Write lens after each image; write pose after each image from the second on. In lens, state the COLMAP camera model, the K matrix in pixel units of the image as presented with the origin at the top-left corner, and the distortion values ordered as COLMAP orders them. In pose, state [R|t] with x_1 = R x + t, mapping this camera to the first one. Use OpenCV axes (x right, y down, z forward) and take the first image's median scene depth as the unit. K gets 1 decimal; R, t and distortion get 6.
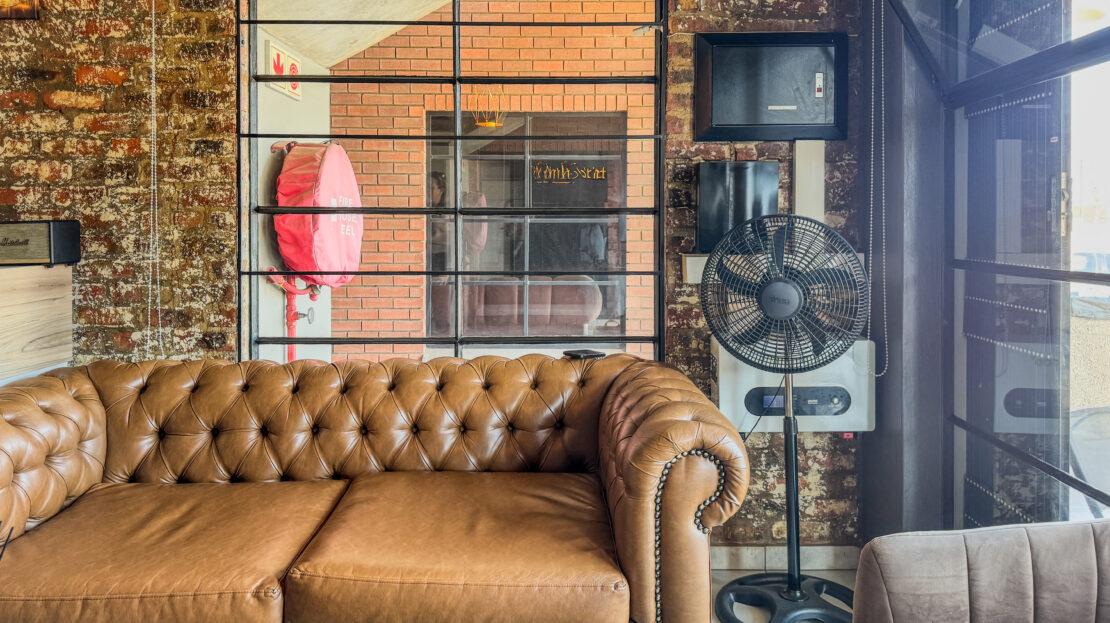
lens RADIAL K [[786.4, 0, 555.3], [0, 786.4, 315.2], [0, 0, 1]] dist [0.020669, -0.014378]
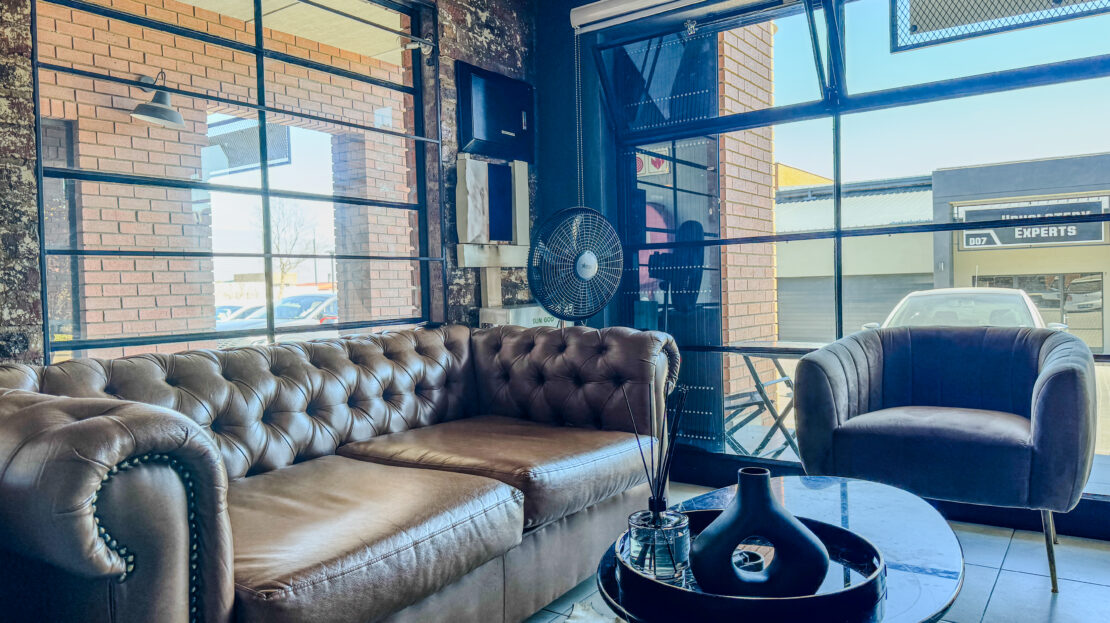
lens RADIAL K [[786.4, 0, 555.7], [0, 786.4, 308.8], [0, 0, 1]] dist [0.020669, -0.014378]
pose [[0.579299, -0.037881, 0.814235, -0.728368], [0.031608, 0.999212, 0.023999, -0.002266], [-0.814502, 0.011834, 0.580040, 0.183550]]
